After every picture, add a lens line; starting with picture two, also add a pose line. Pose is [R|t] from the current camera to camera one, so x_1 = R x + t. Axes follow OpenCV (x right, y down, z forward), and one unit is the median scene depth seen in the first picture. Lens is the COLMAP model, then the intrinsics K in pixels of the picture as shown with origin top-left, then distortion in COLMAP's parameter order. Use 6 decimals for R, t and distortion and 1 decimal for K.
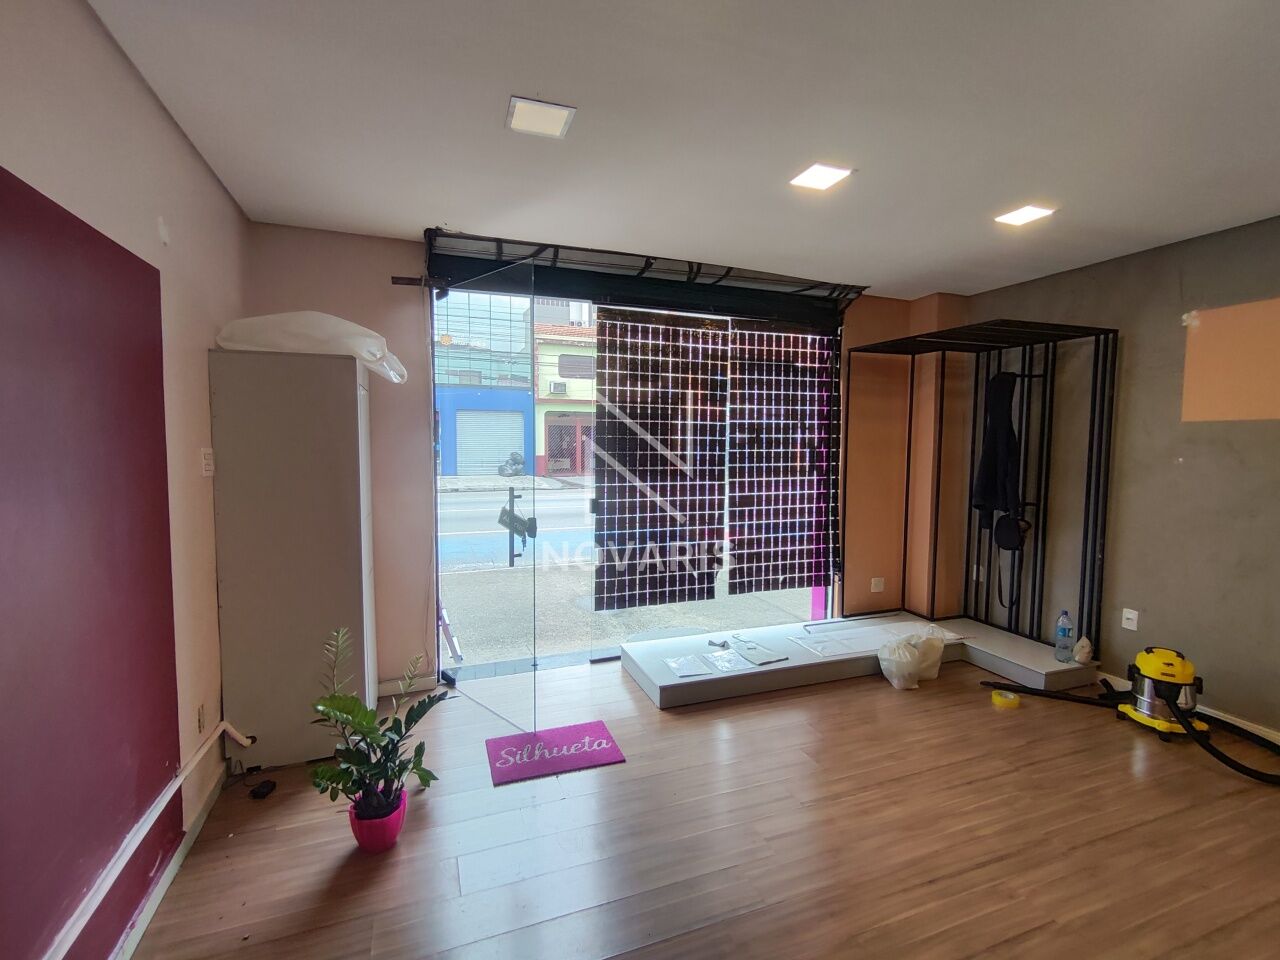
lens RADIAL K [[592.2, 0, 643.1], [0, 592.2, 477.9], [0, 0, 1]] dist [-0.002699, -0.000524]
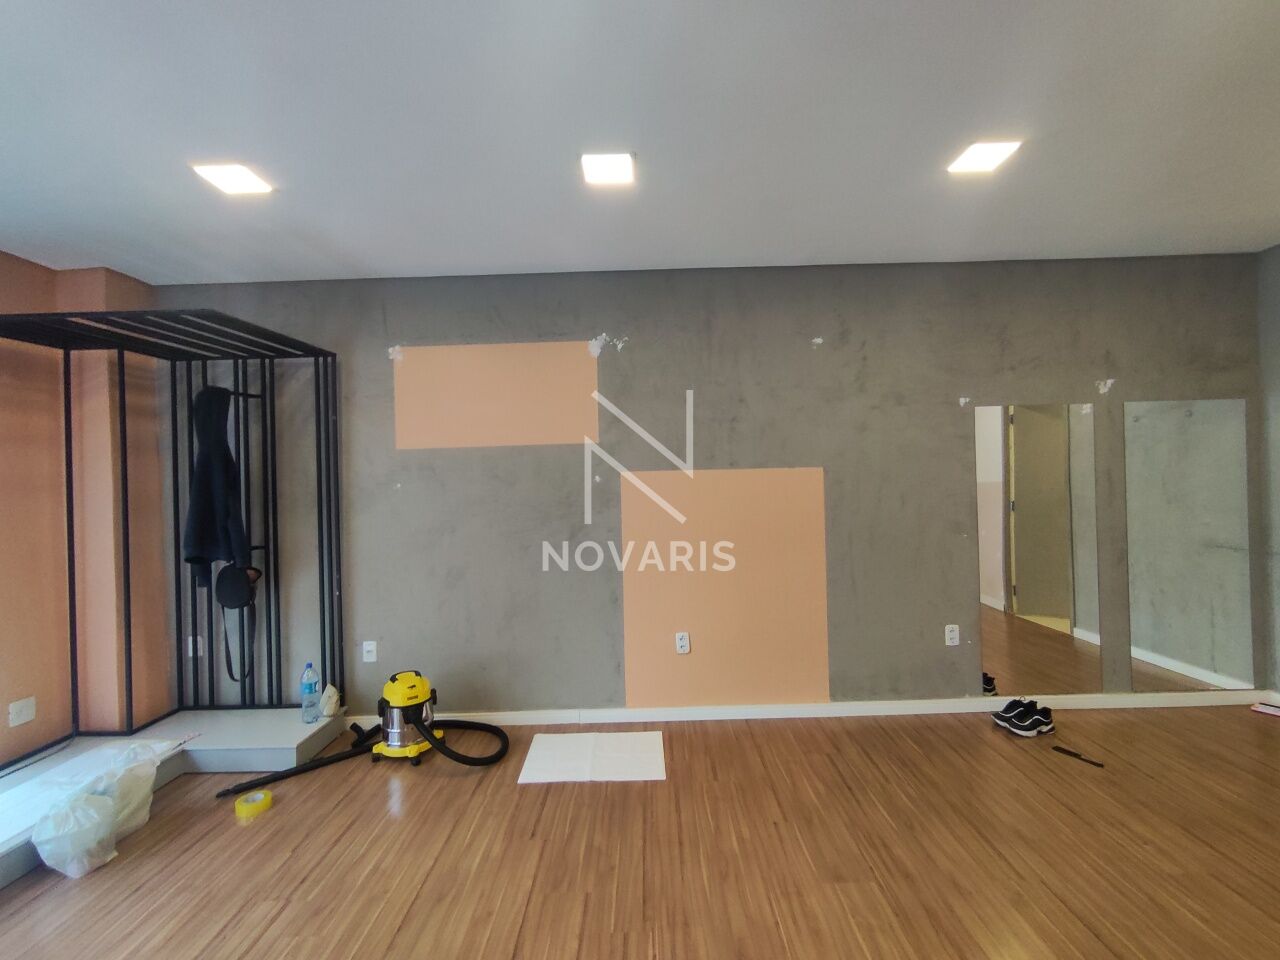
lens RADIAL K [[592.2, 0, 640.1], [0, 592.2, 471.6], [0, 0, 1]] dist [-0.002699, -0.000524]
pose [[0.368270, -0.017243, 0.929559, 0.083832], [0.094471, 0.995347, -0.018964, 0.004444], [-0.924907, 0.094801, 0.368186, 0.195250]]
